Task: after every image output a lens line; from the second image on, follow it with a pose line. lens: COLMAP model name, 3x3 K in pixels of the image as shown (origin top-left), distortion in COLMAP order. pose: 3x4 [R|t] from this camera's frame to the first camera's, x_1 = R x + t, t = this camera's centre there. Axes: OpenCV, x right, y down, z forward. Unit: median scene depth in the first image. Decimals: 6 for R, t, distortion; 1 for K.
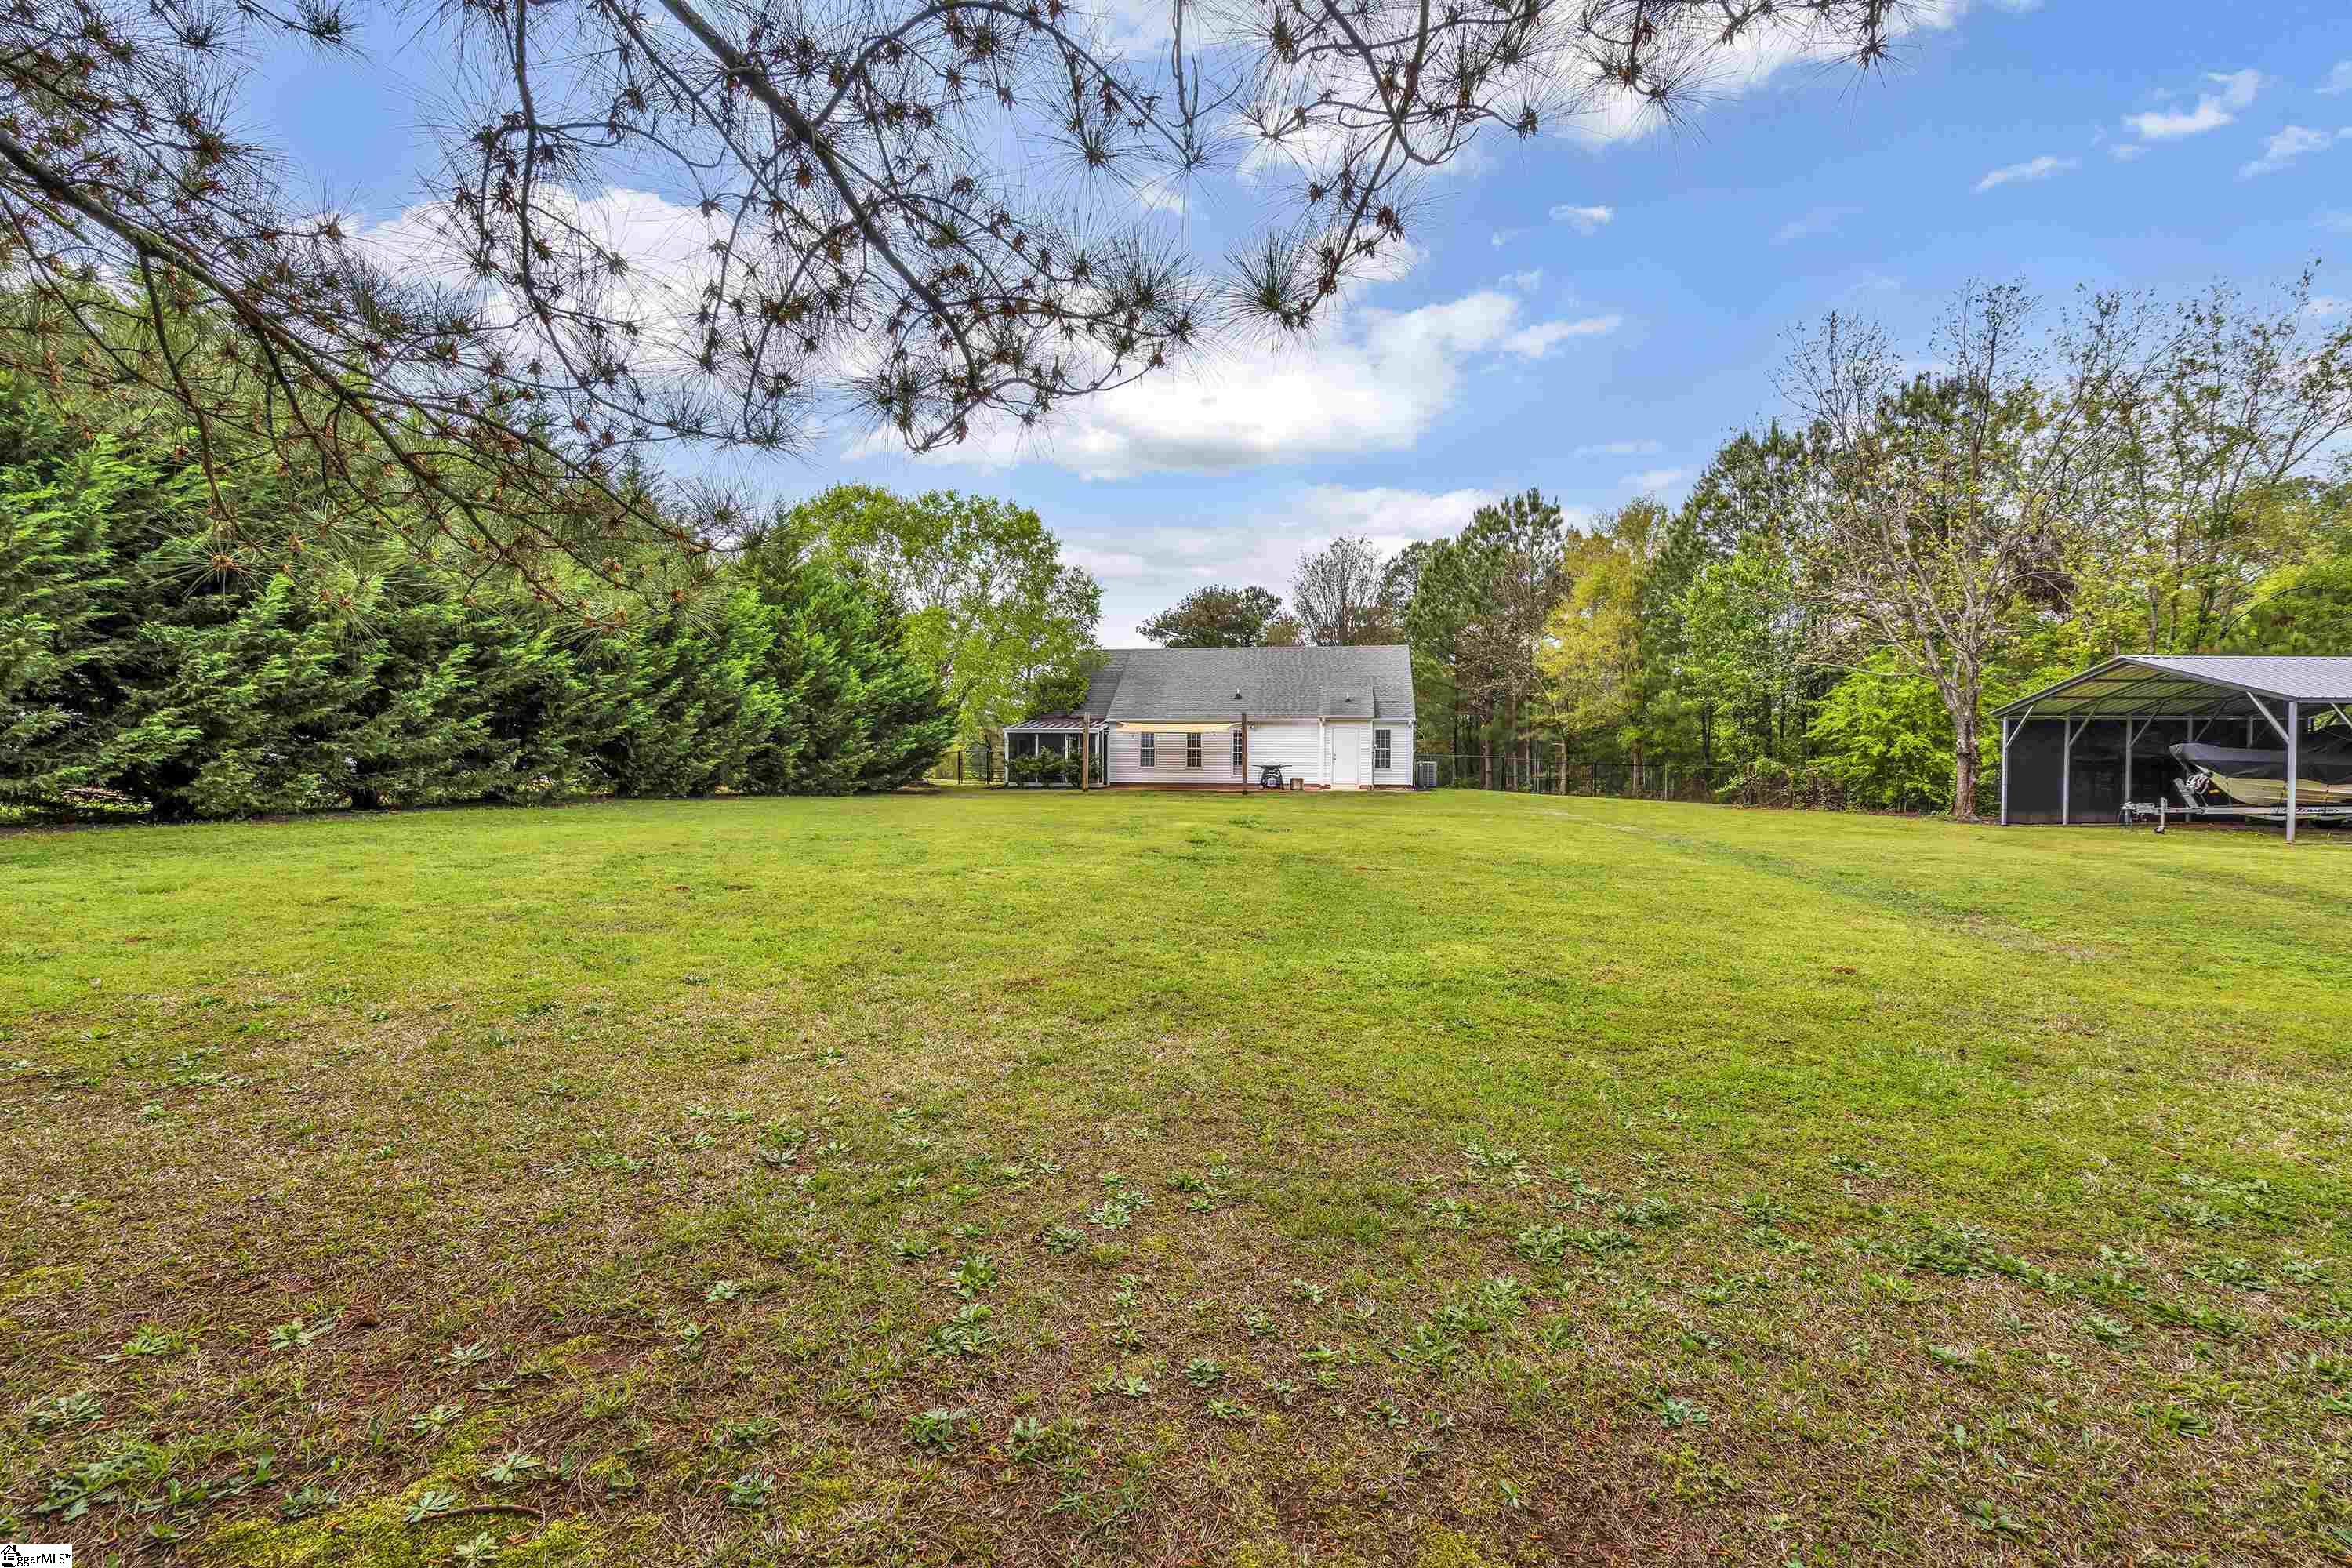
lens RADIAL K [[1055.9, 0, 1171.2], [0, 1055.9, 797.3], [0, 0, 1]] dist [-0.003807, -0.001369]
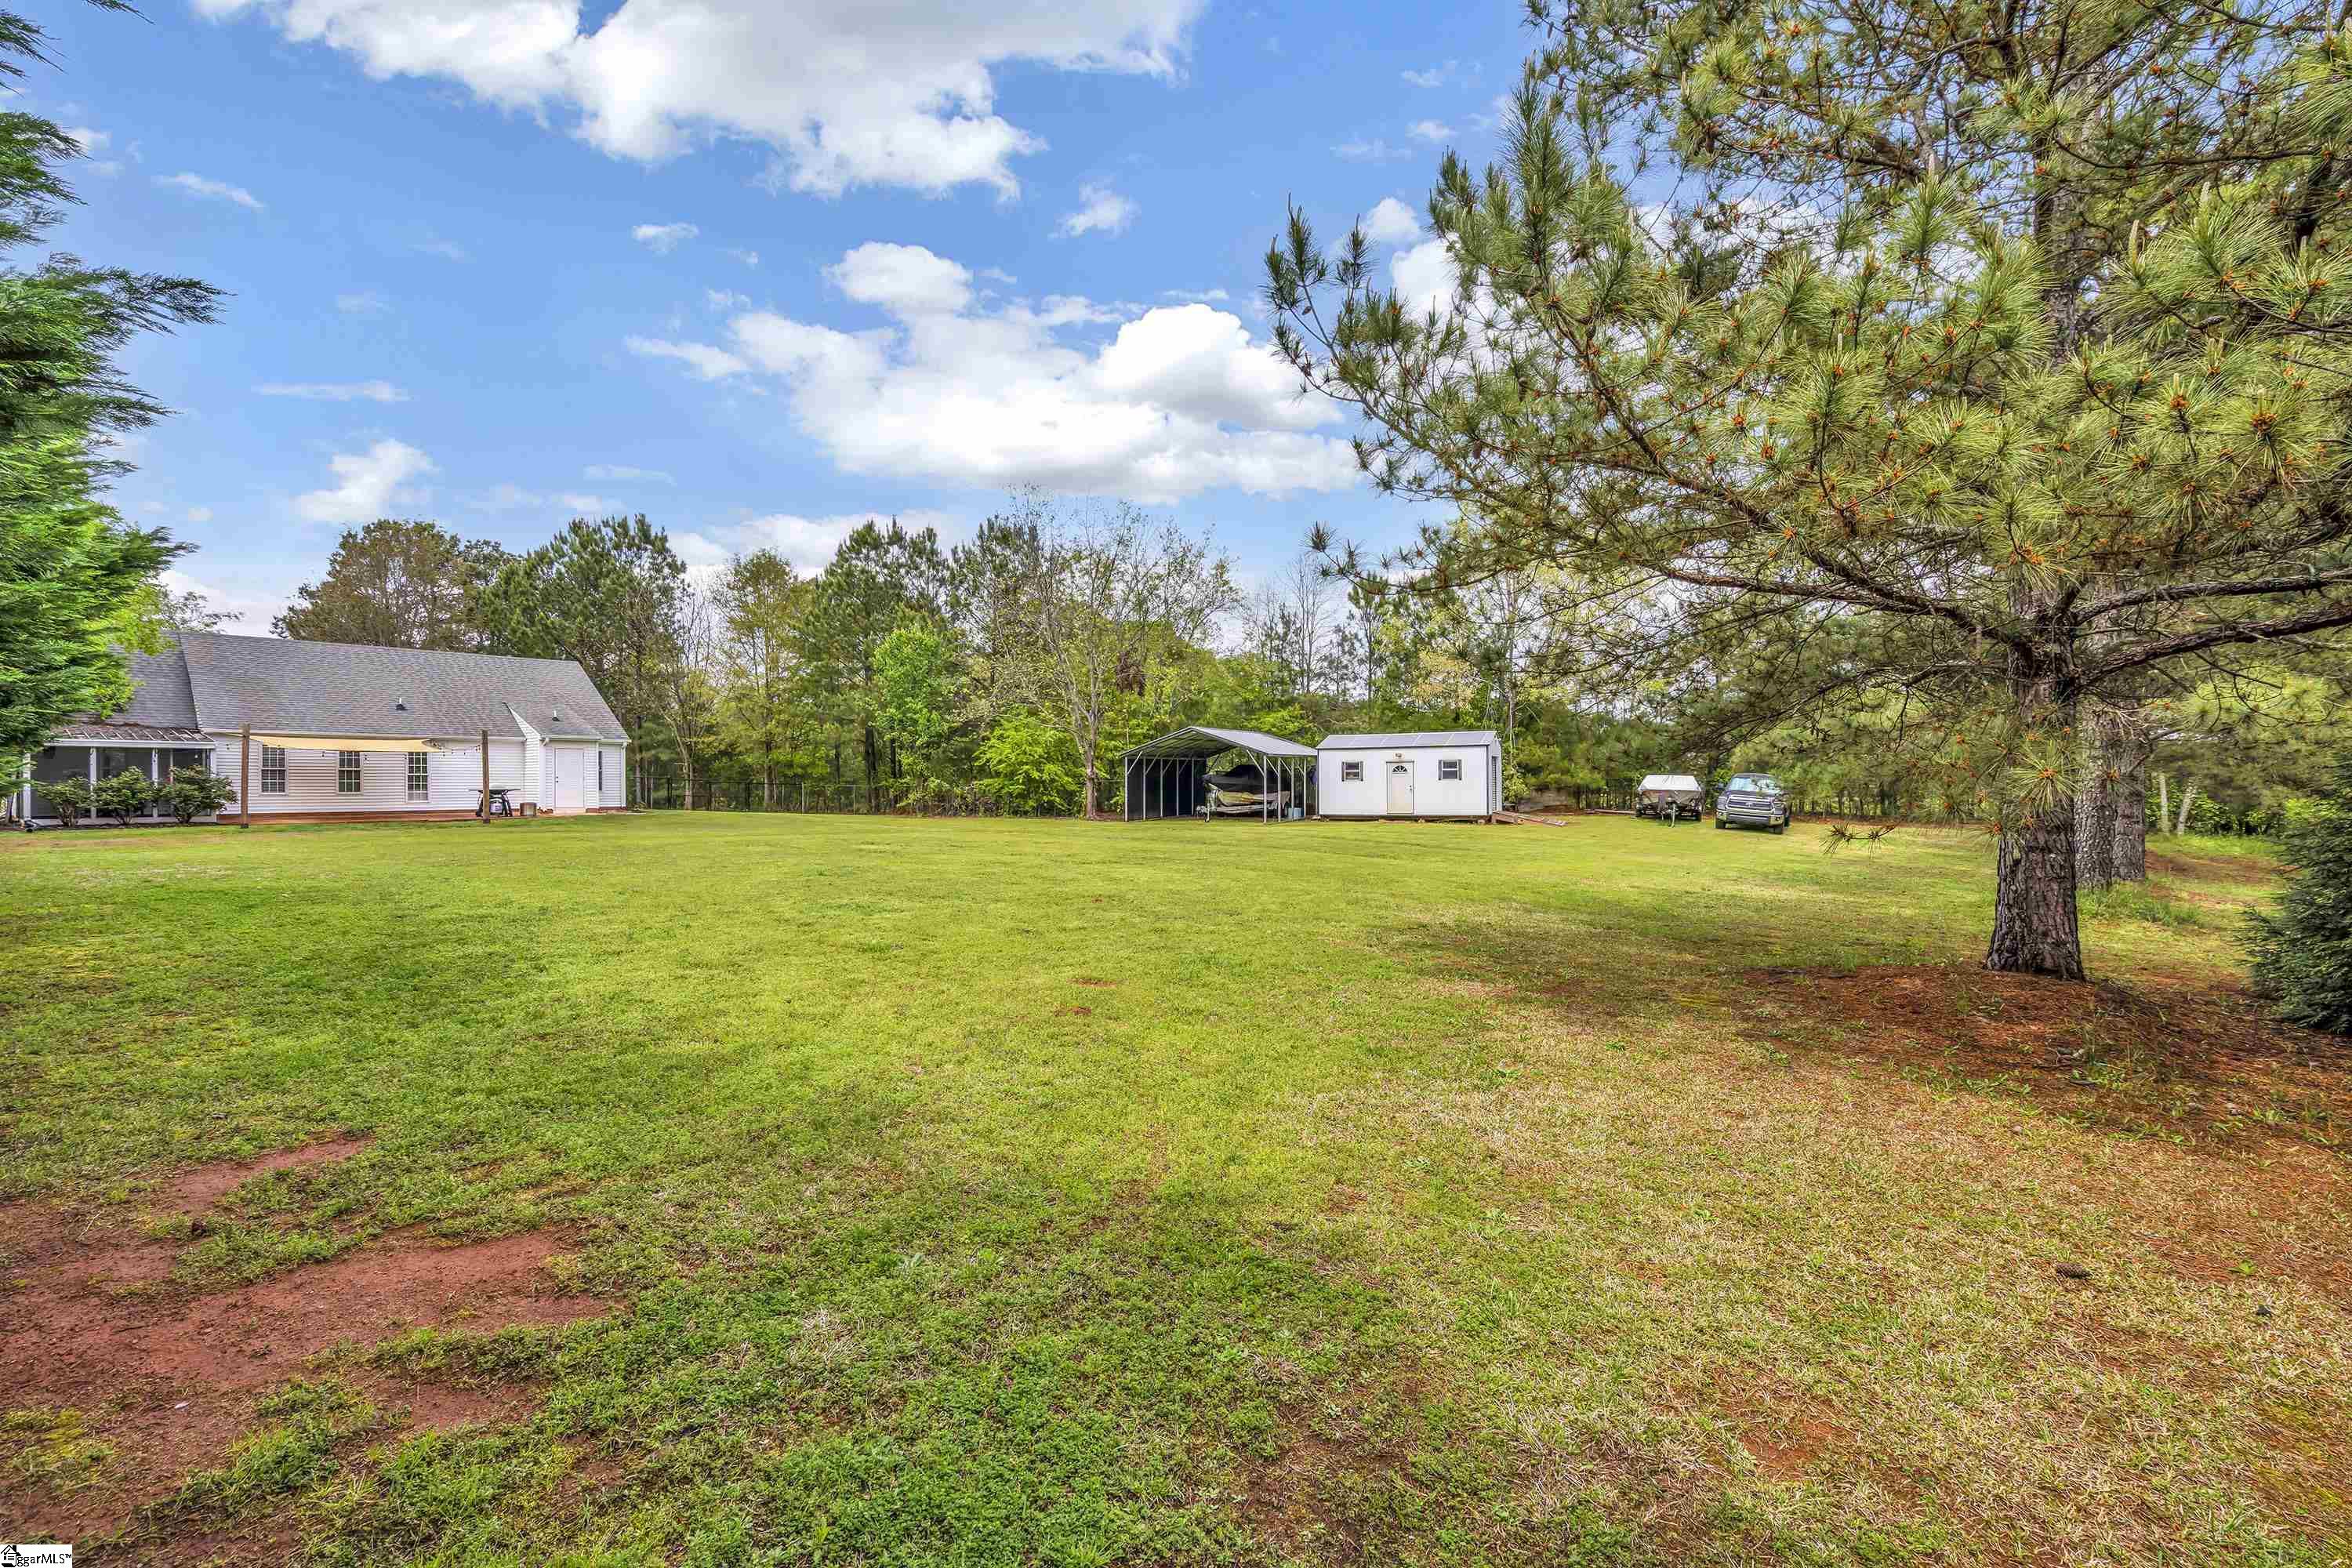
lens RADIAL K [[1055.9, 0, 1180.0], [0, 1055.9, 776.5], [0, 0, 1]] dist [-0.003807, -0.001369]
pose [[0.514561, -0.005657, 0.857435, -0.483358], [0.027958, 0.999557, -0.010183, -0.020819], [-0.856998, 0.029212, 0.514491, 0.048593]]
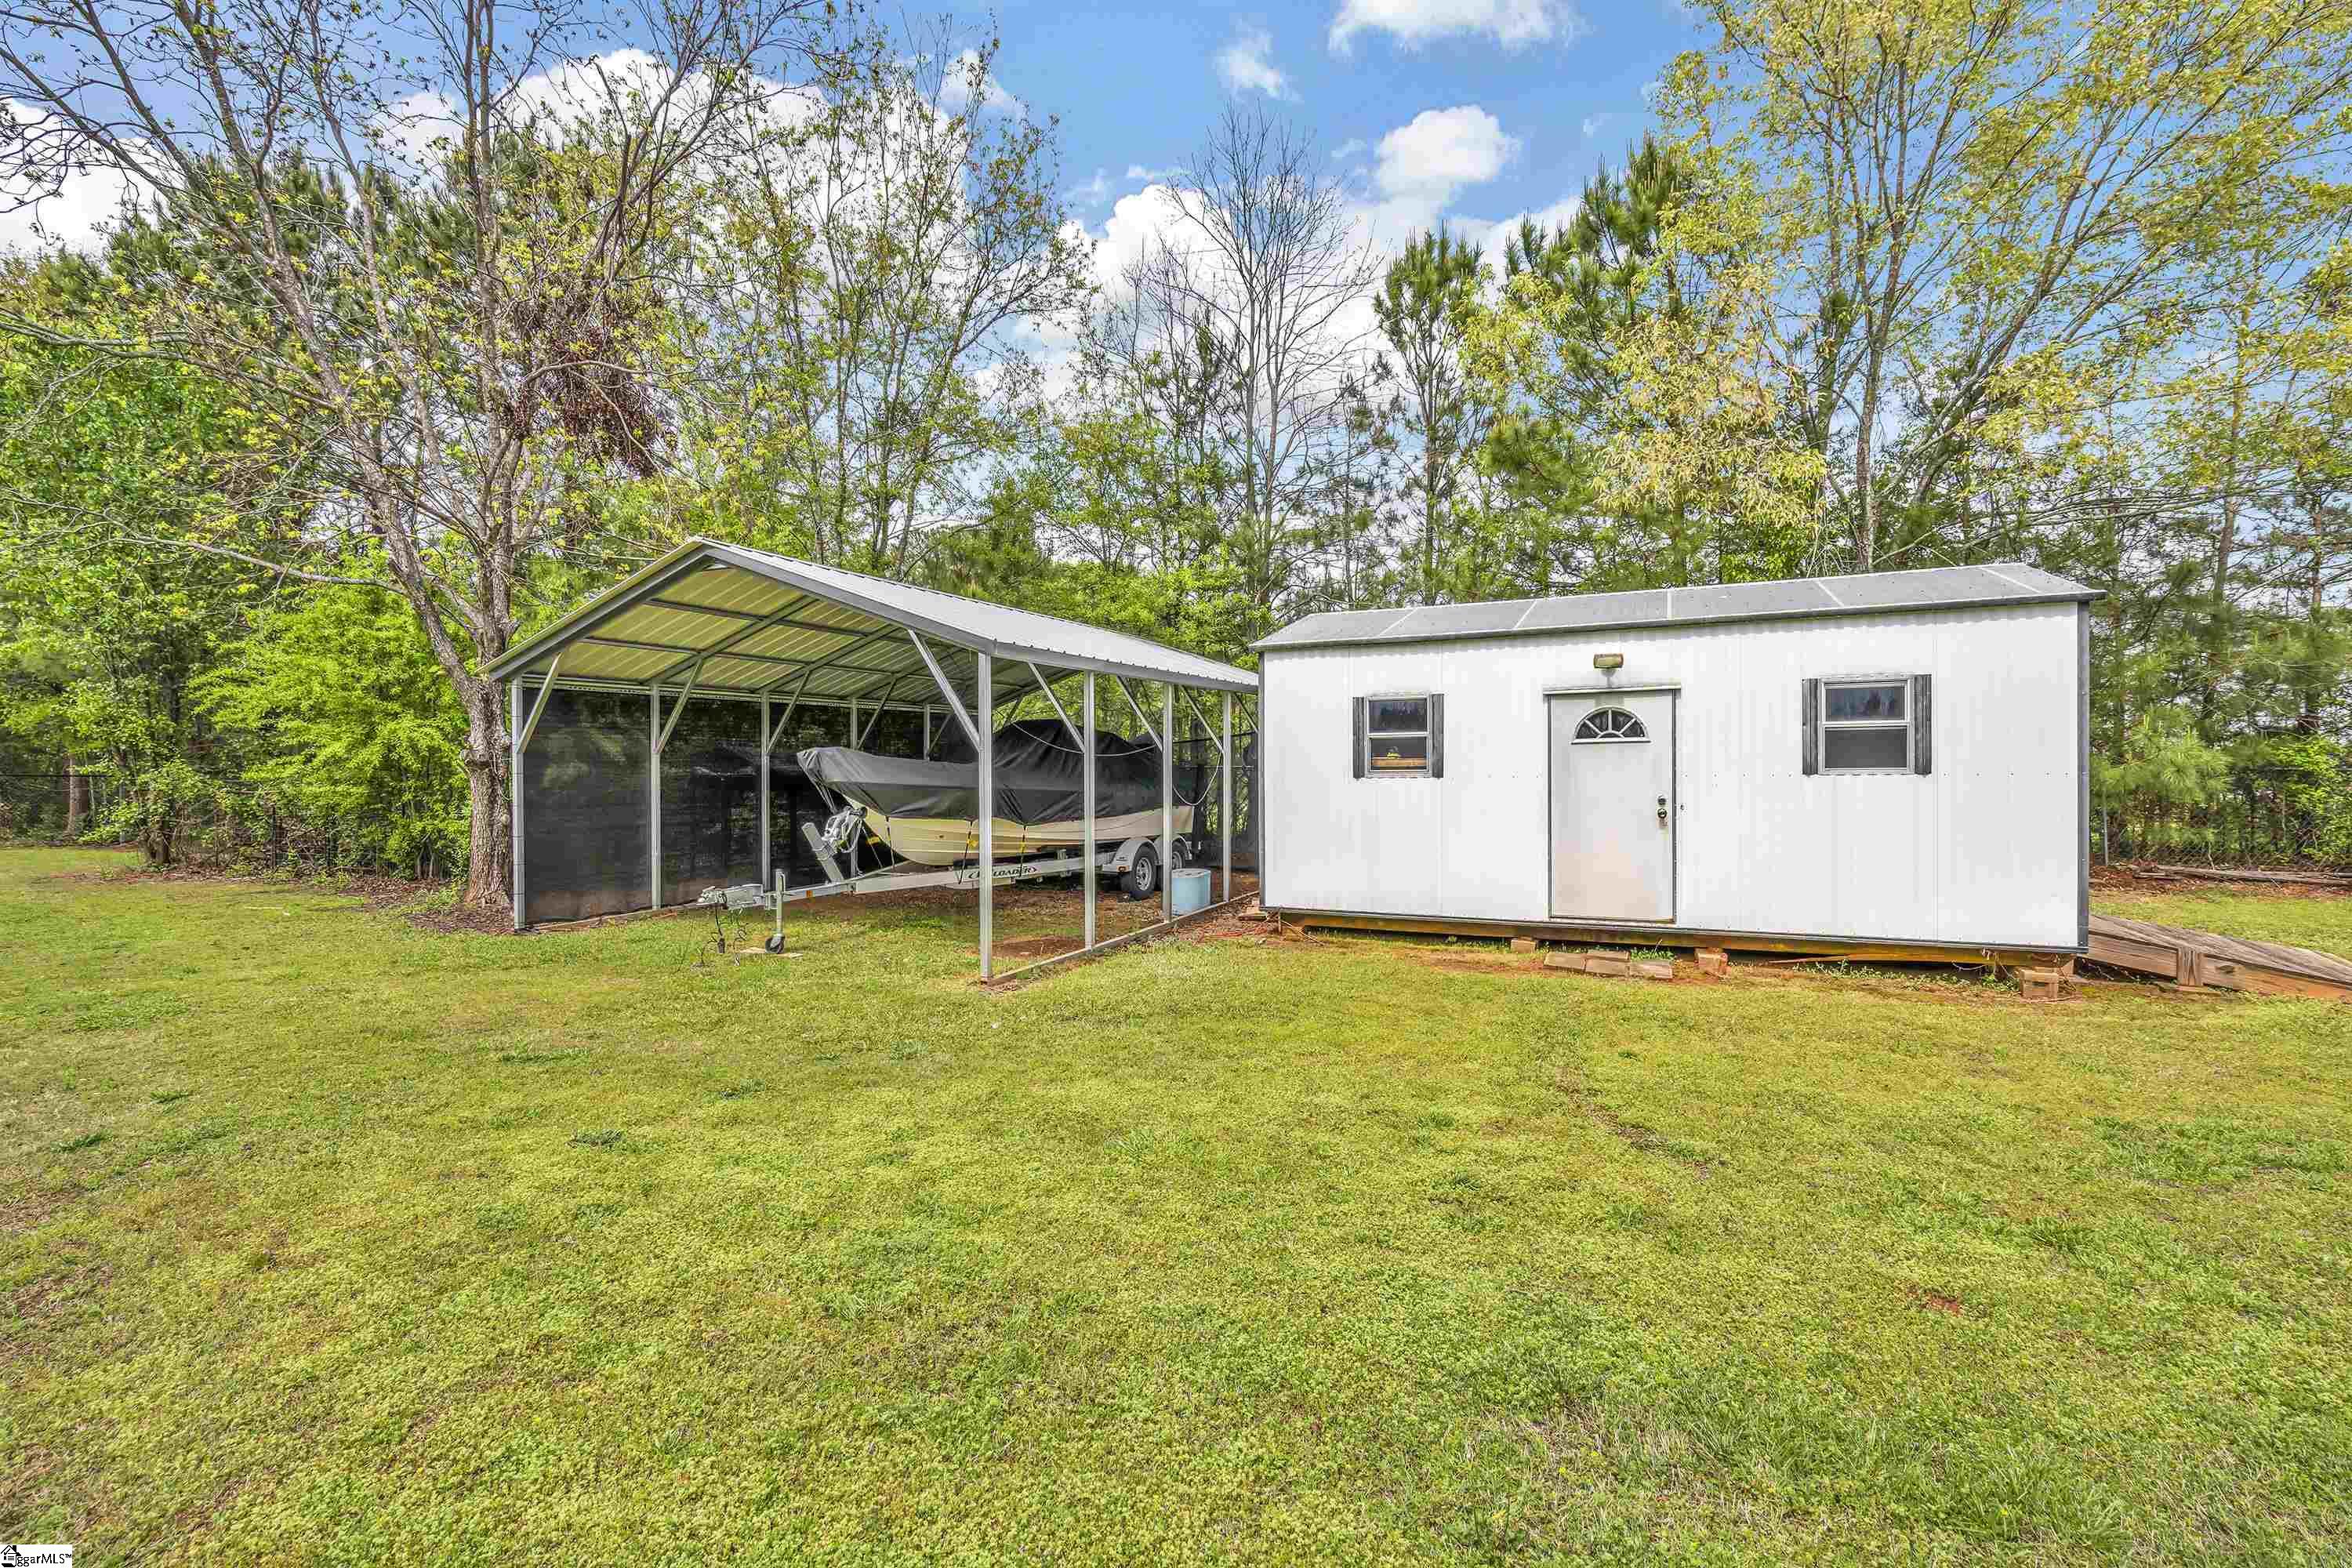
lens RADIAL K [[1055.9, 0, 1180.0], [0, 1055.9, 776.6], [0, 0, 1]] dist [-0.003807, -0.001369]
pose [[0.529085, -0.005089, 0.848554, 0.454399], [0.021677, 0.999737, -0.007520, -0.021676], [-0.848292, 0.022372, 0.529056, 0.430194]]
